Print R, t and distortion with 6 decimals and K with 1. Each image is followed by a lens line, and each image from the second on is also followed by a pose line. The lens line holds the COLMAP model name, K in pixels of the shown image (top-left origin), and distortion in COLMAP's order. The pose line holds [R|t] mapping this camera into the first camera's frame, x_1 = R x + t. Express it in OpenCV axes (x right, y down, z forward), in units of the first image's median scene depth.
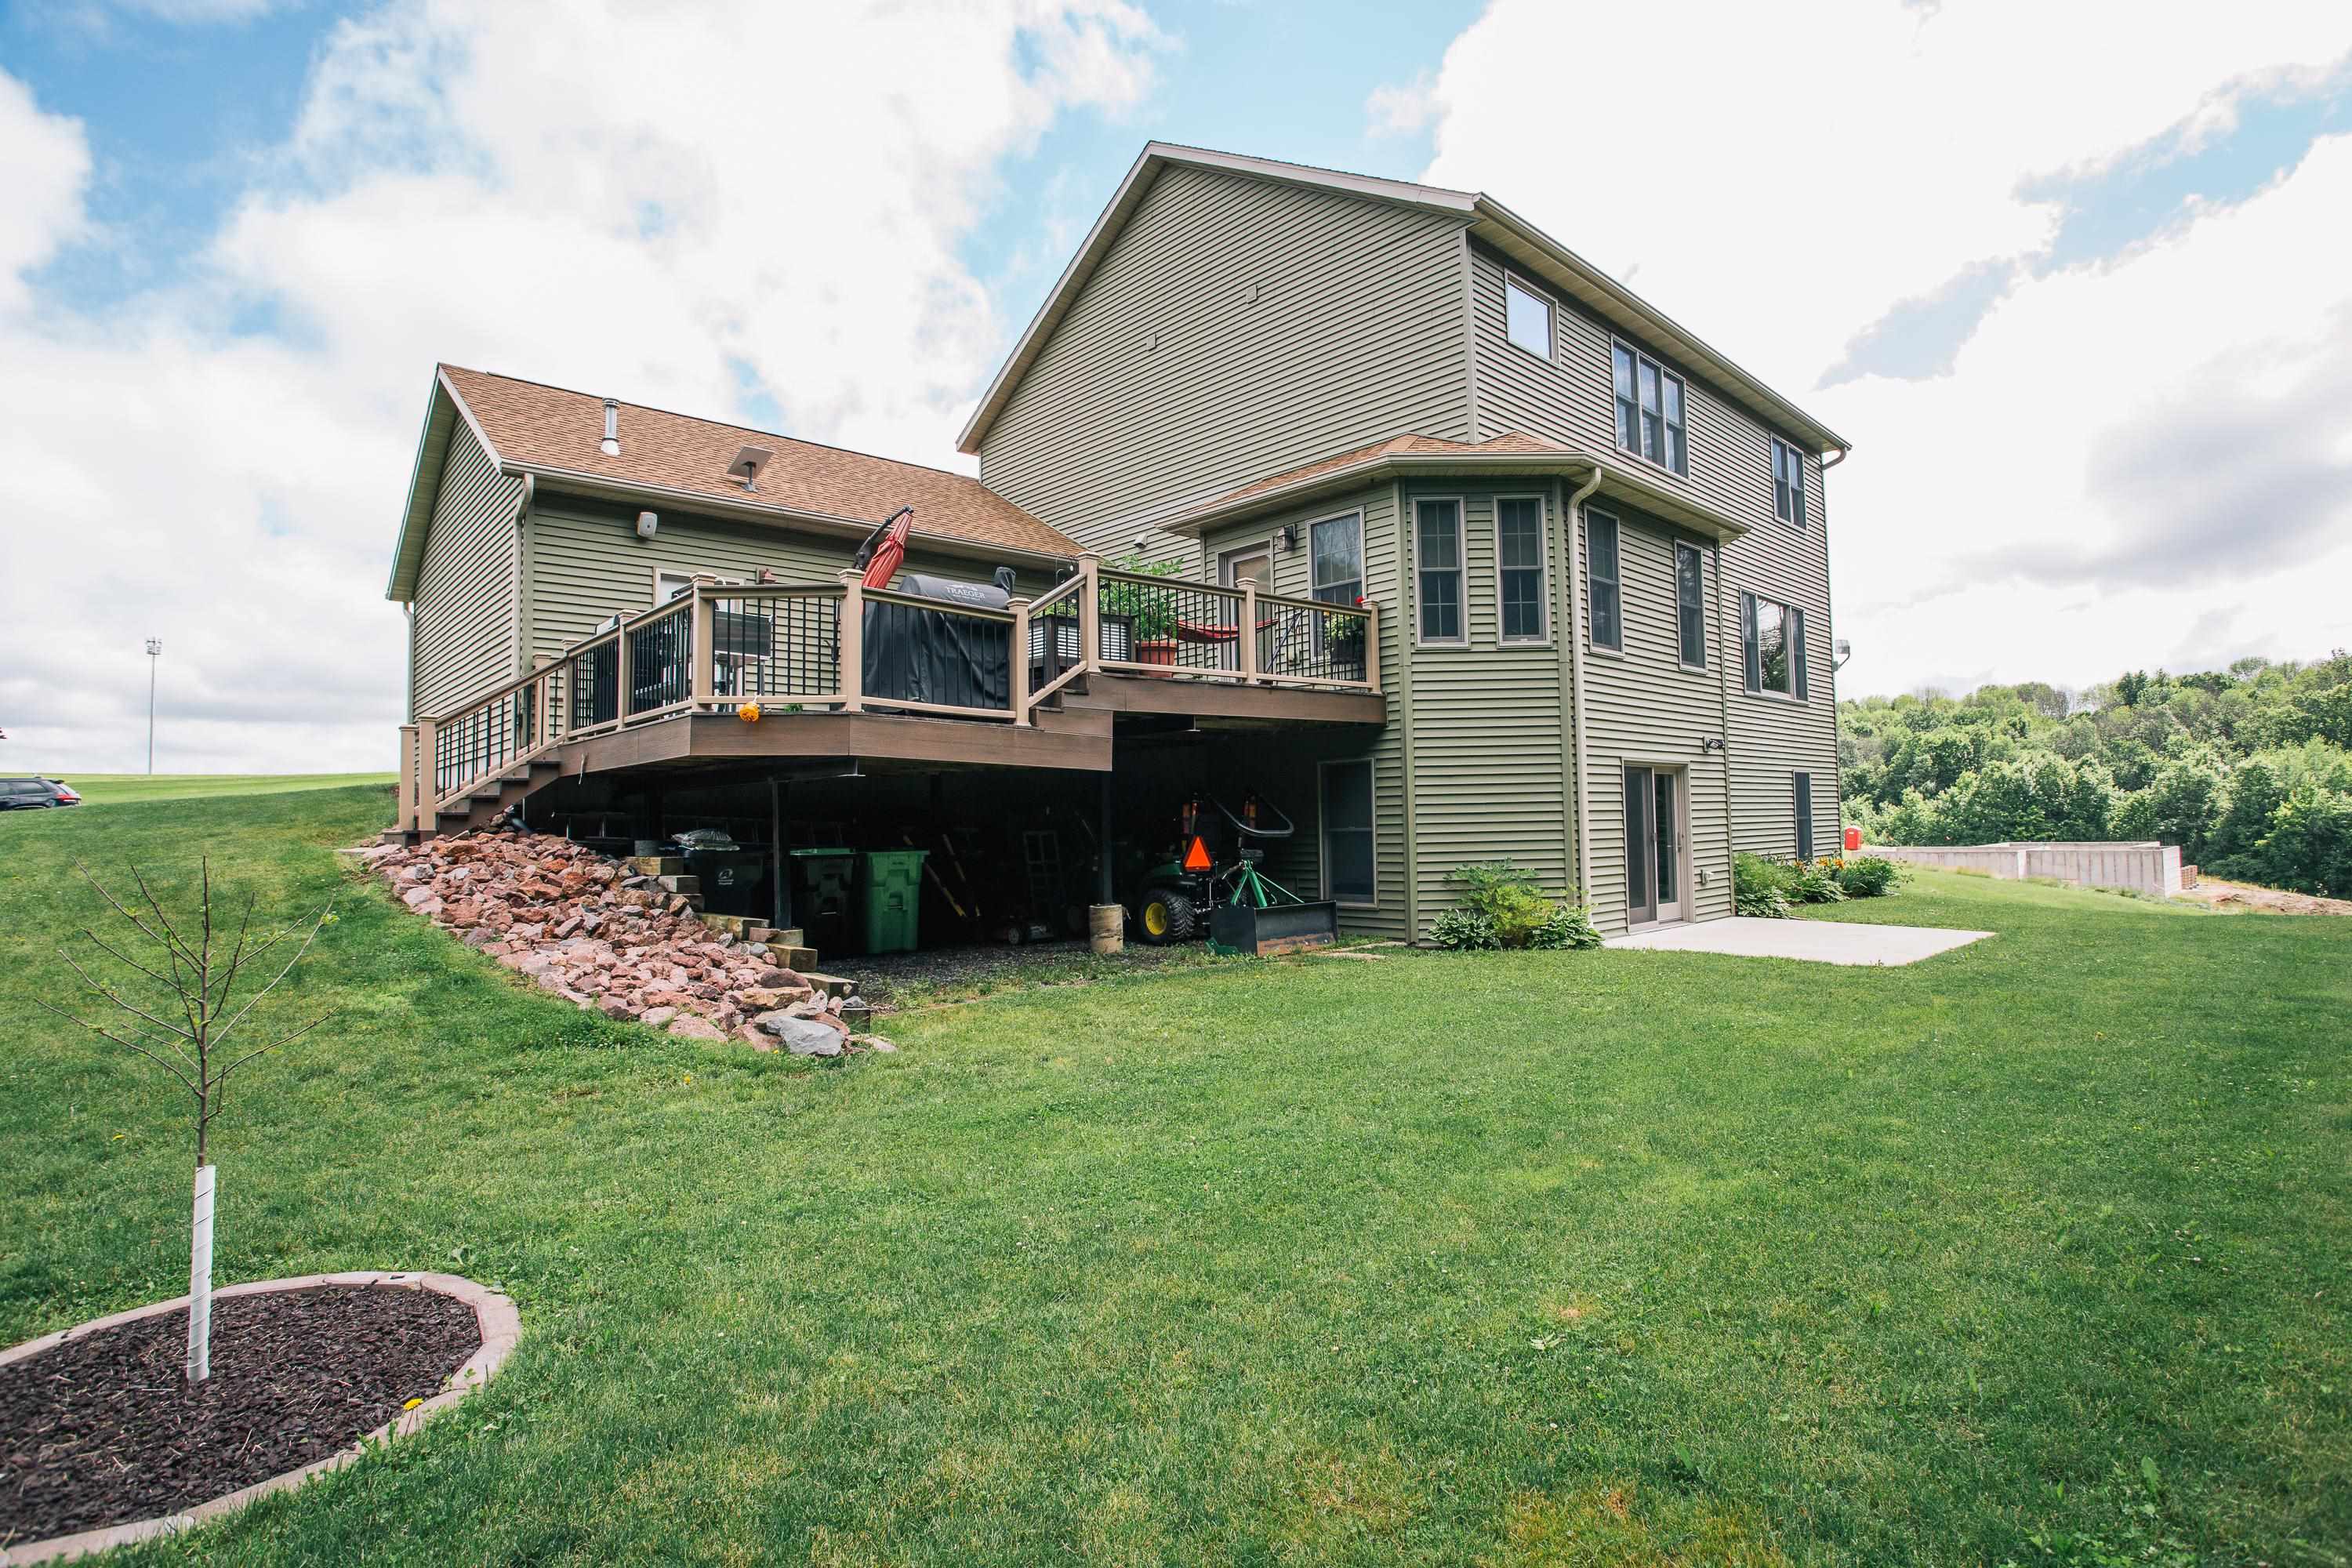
lens RADIAL K [[1095.4, 0, 1187.9], [0, 1095.4, 783.8], [0, 0, 1]] dist [-0.070604, 0.035506]
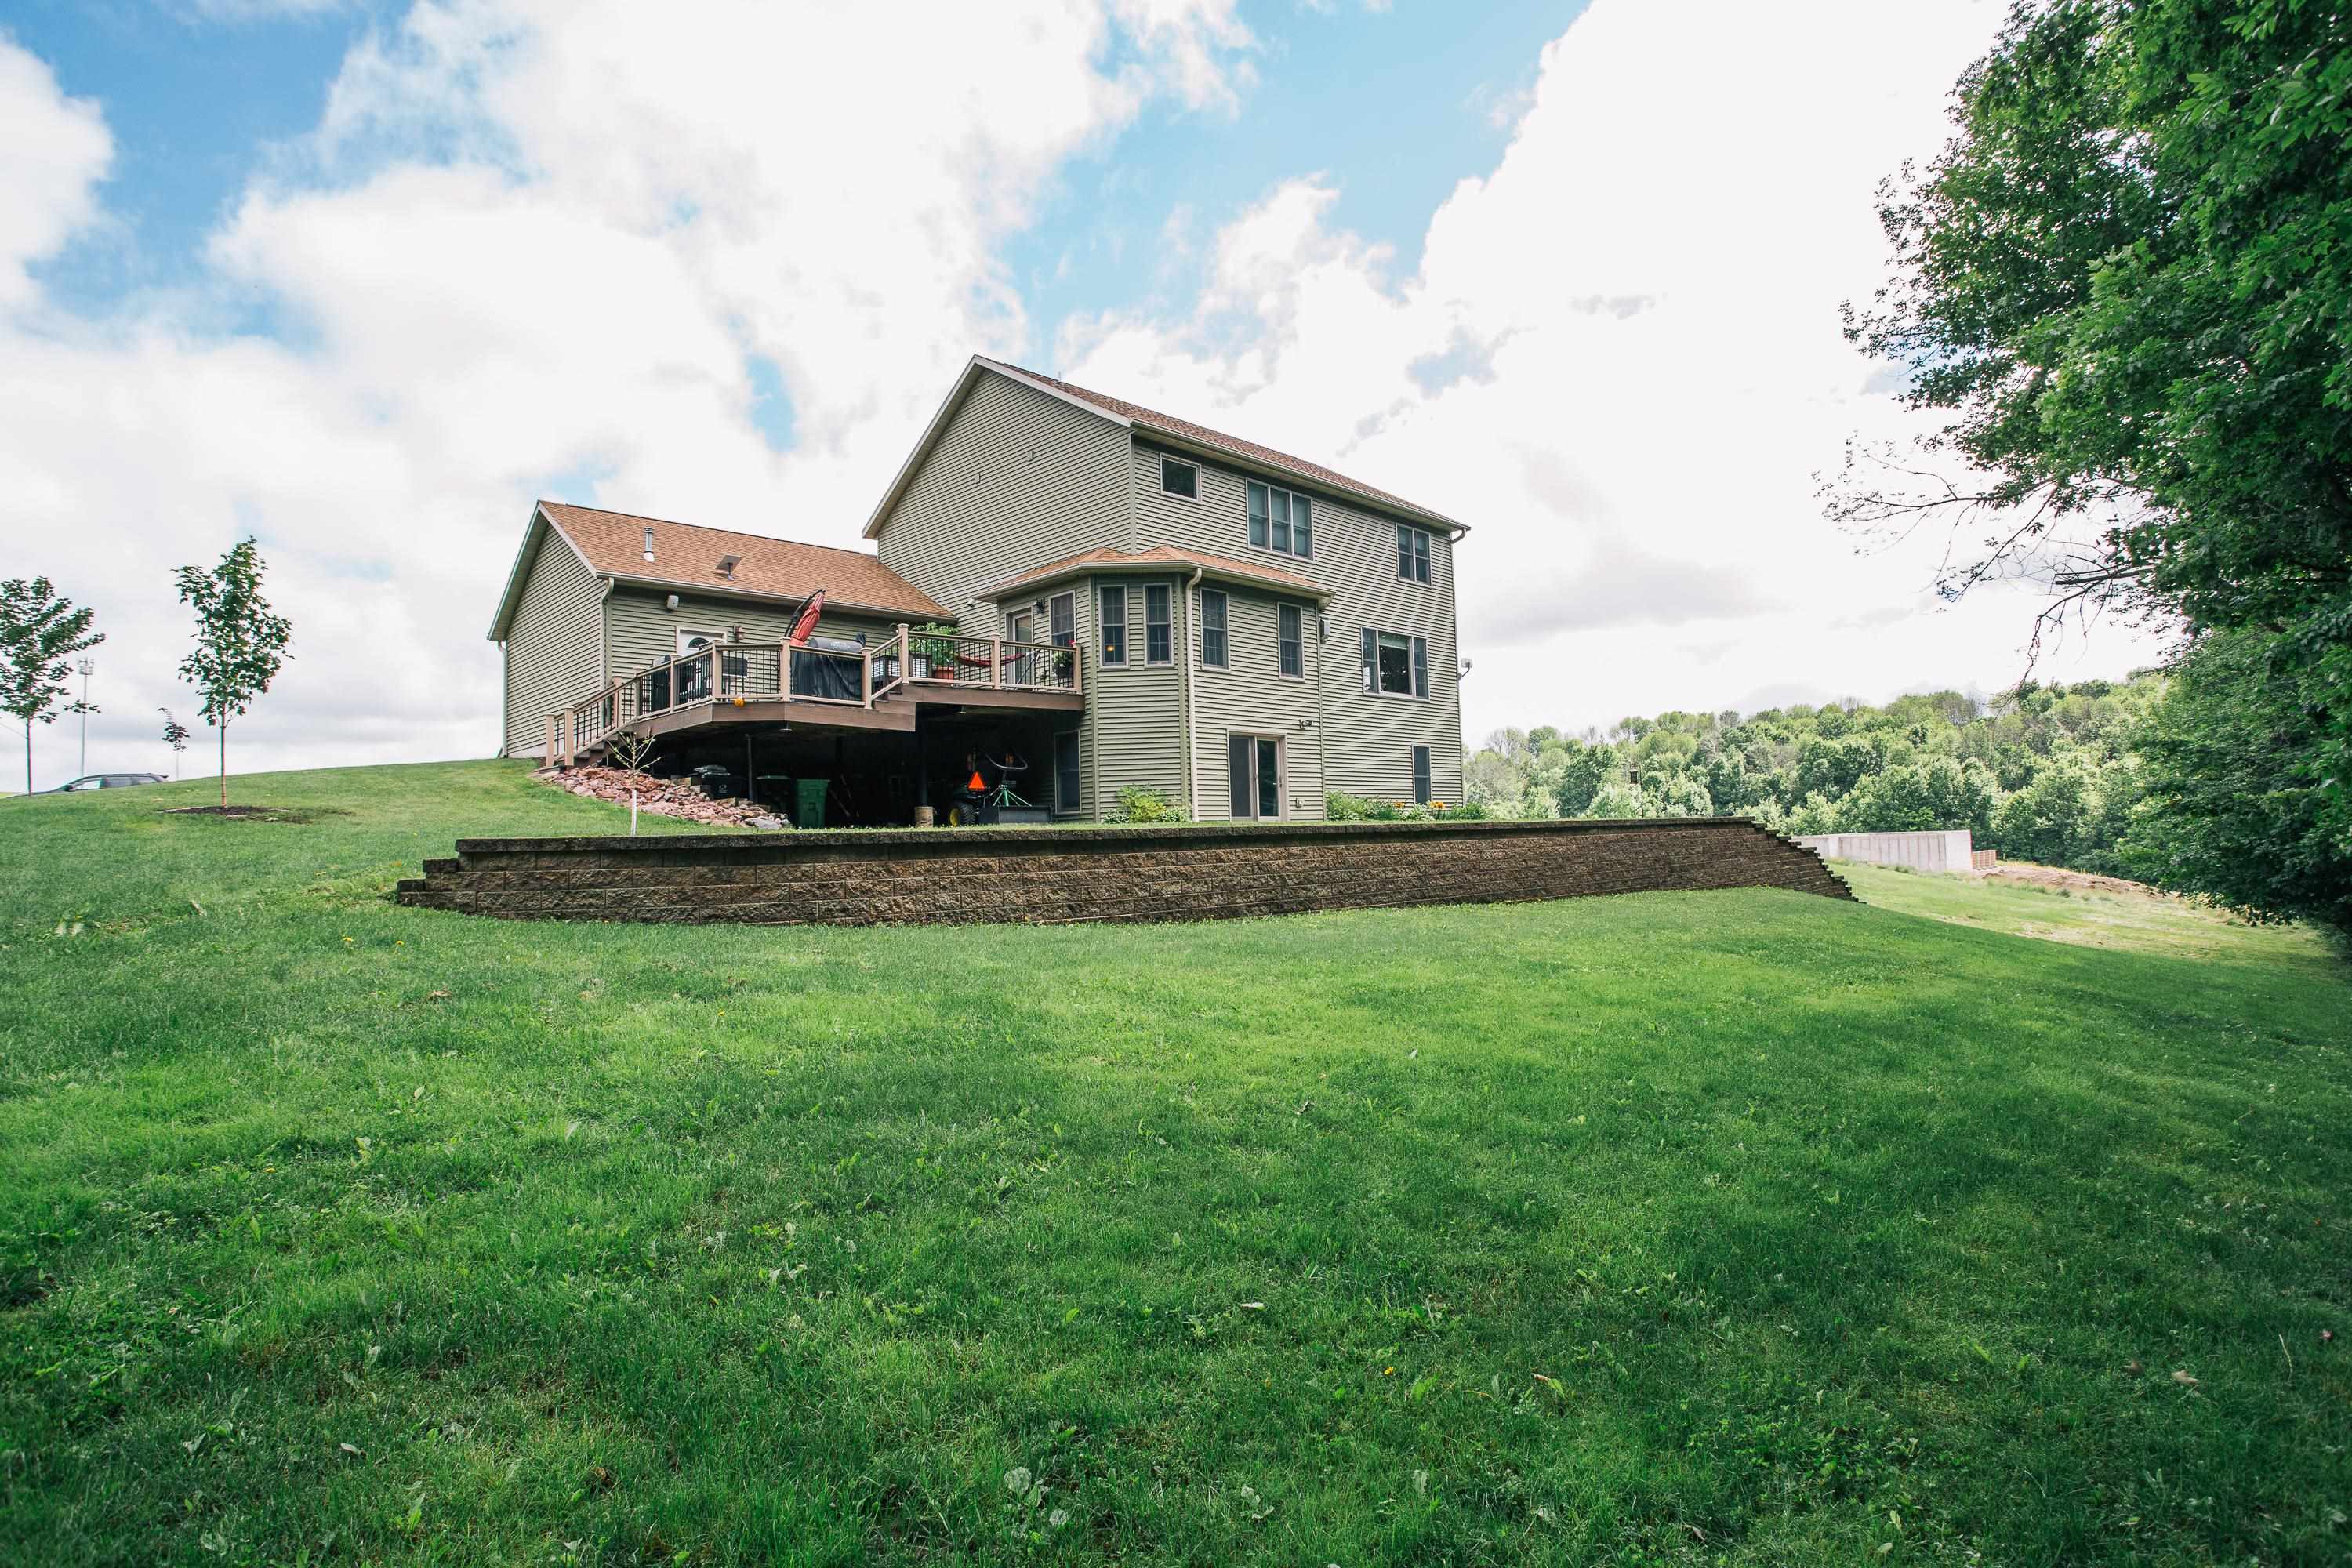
lens RADIAL K [[1136.4, 0, 1184.4], [0, 1136.4, 779.7], [0, 0, 1]] dist [-0.066173, 0.027987]
pose [[0.999621, -0.008503, 0.026200, 0.297161], [0.009040, 0.999750, -0.020460, 0.099386], [-0.026019, 0.020689, 0.999447, -0.882830]]
